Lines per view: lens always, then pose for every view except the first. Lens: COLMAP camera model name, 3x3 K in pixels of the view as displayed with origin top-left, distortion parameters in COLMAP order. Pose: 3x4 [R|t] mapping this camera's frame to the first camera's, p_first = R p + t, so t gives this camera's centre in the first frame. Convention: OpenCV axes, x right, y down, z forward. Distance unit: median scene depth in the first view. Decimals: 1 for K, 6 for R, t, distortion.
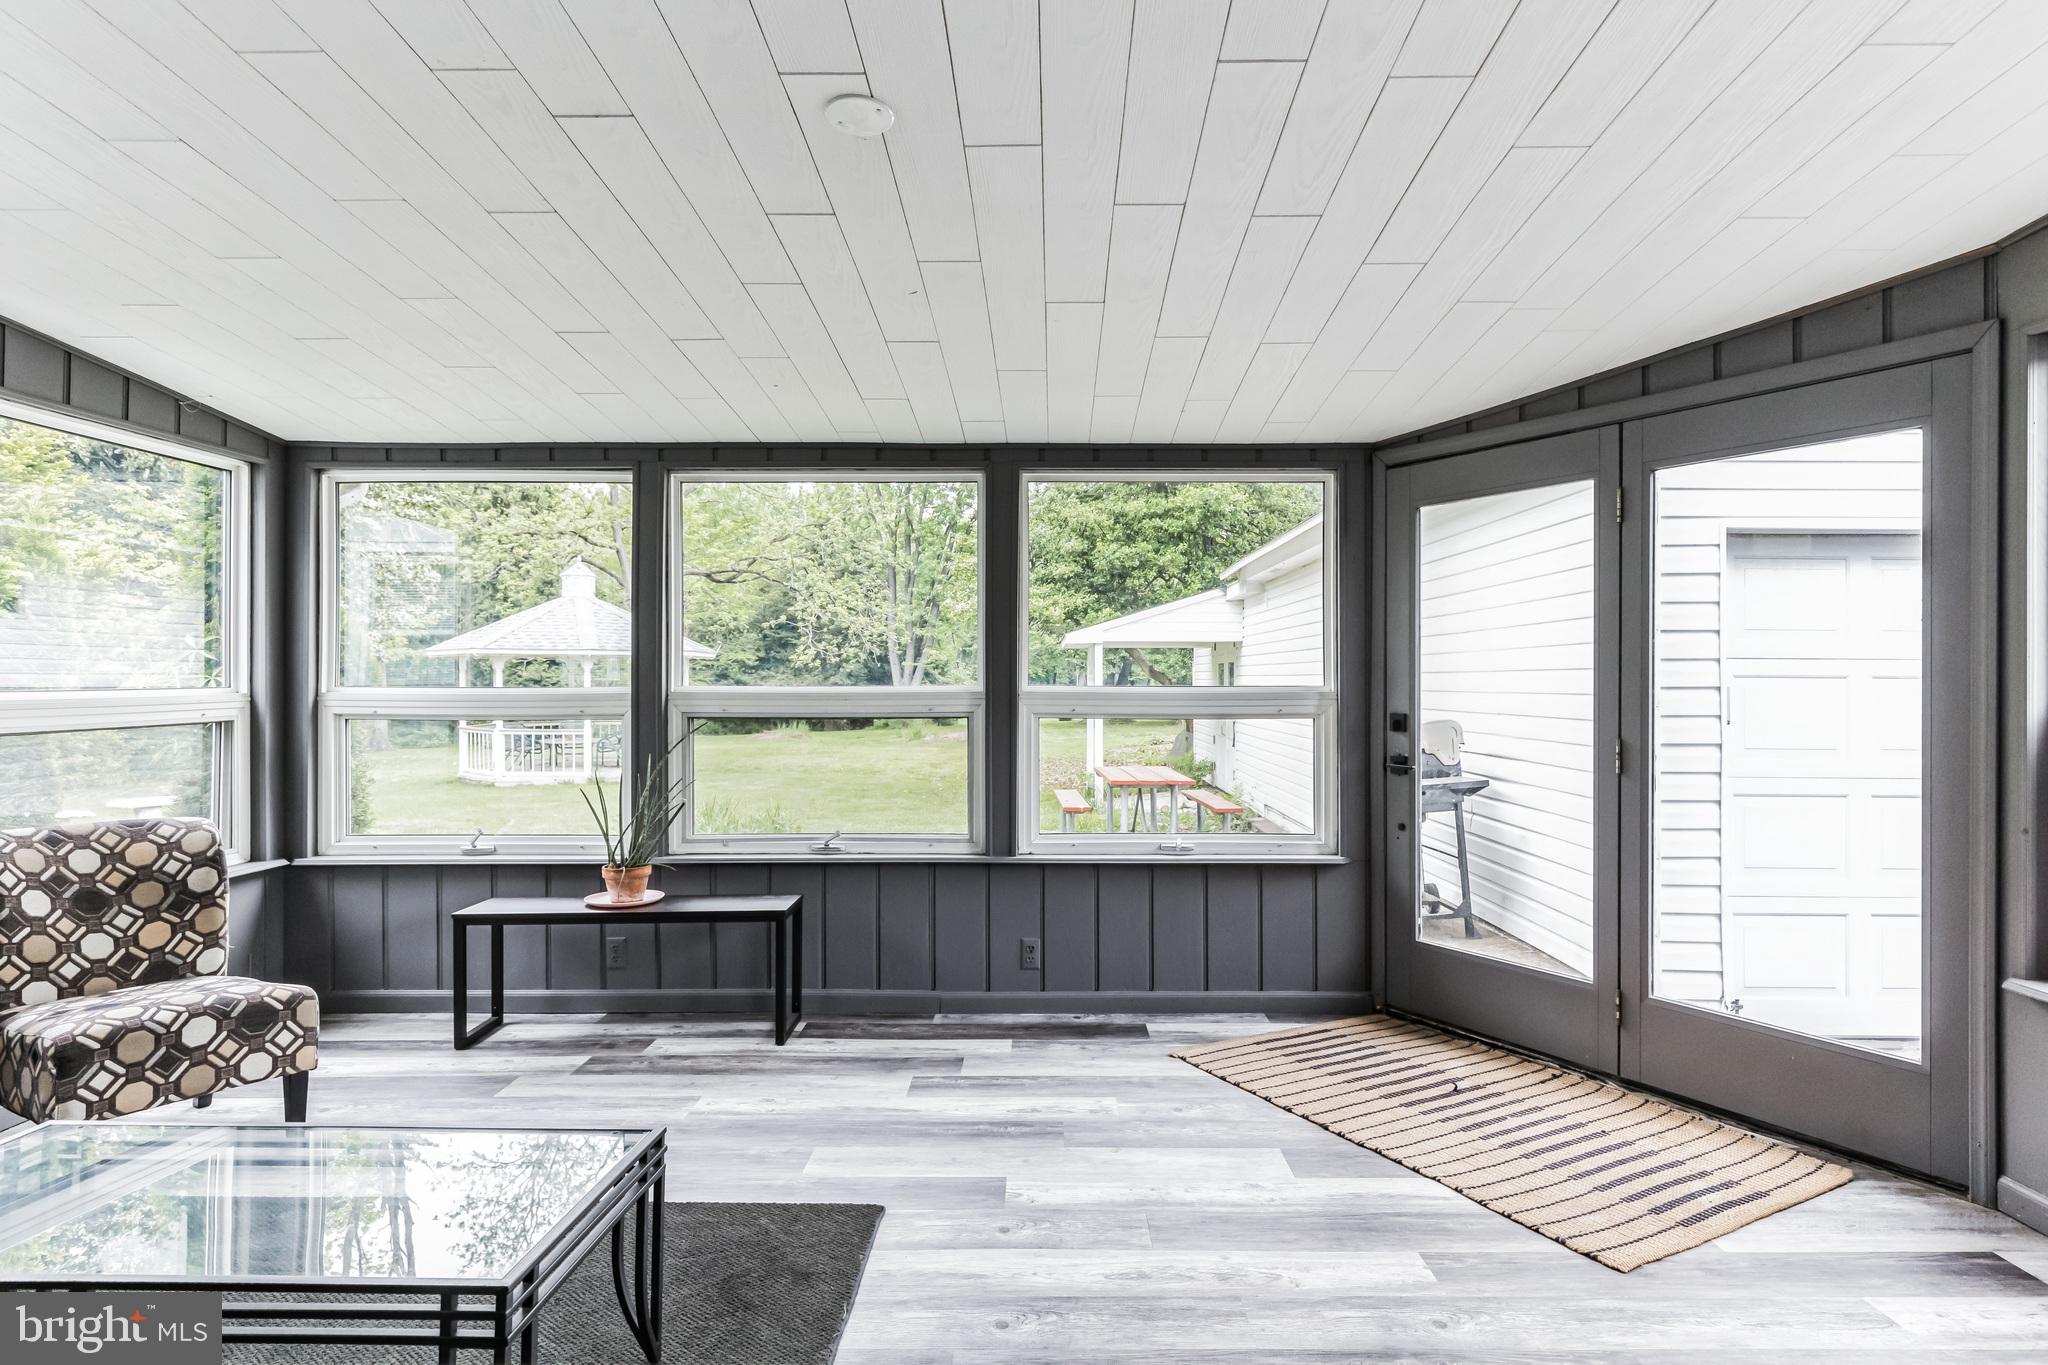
lens RADIAL K [[1124.3, 0, 1029.6], [0, 1124.3, 679.0], [0, 0, 1]] dist [0.000435, 0.000133]
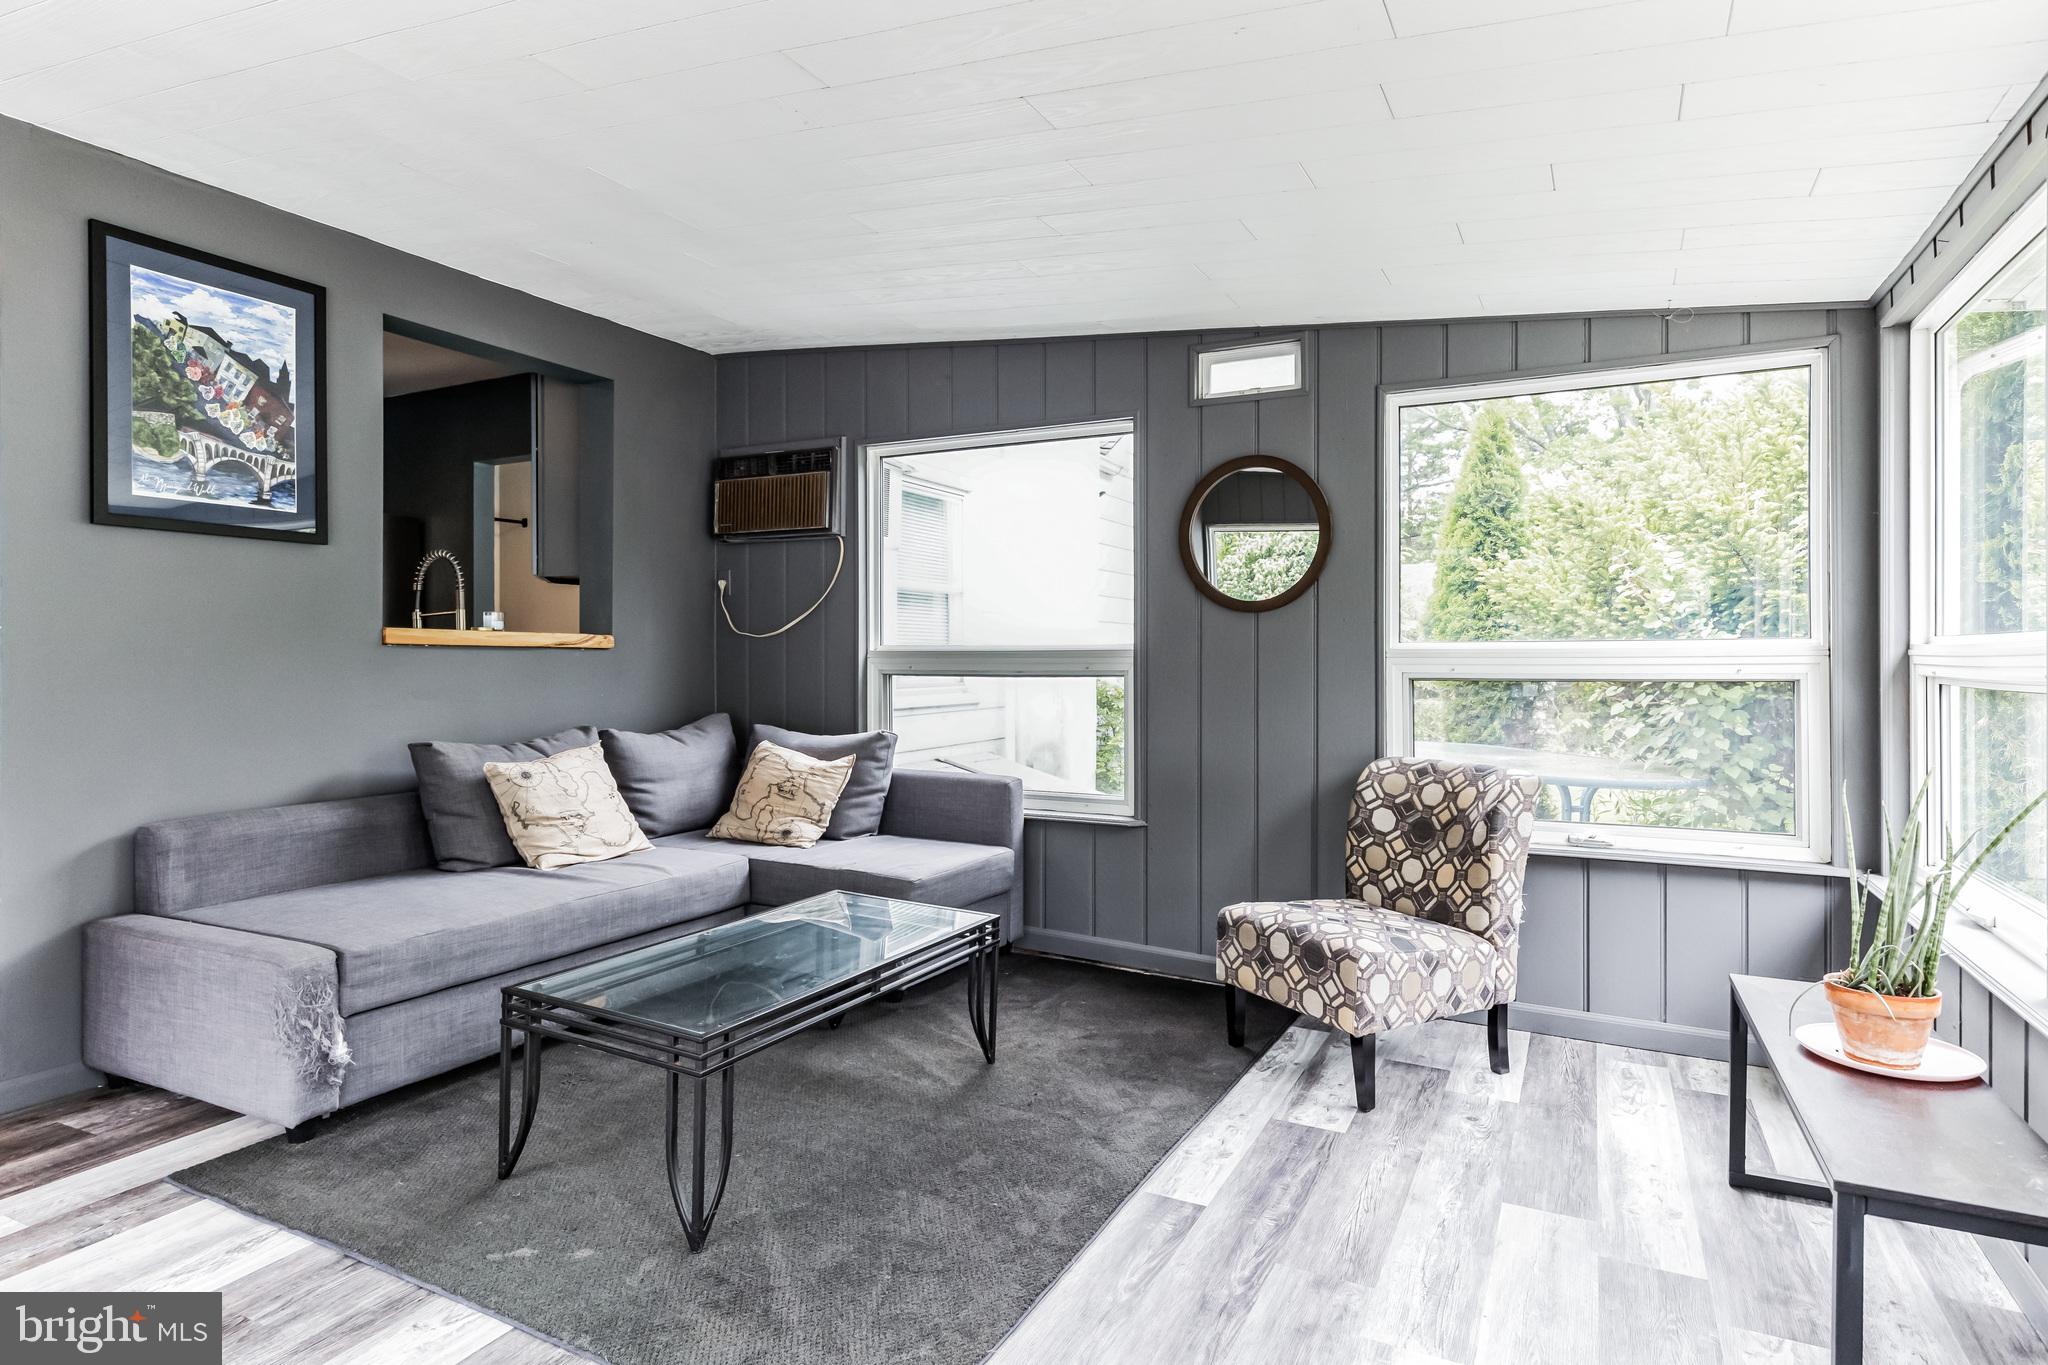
lens RADIAL K [[1124.3, 0, 1028.5], [0, 1124.3, 662.9], [0, 0, 1]] dist [0.000435, 0.000133]
pose [[-0.435049, 0.004203, -0.900397, 0.325999], [-0.003081, 0.999976, 0.006156, 0.029242], [0.900401, 0.005452, -0.435026, 1.154268]]
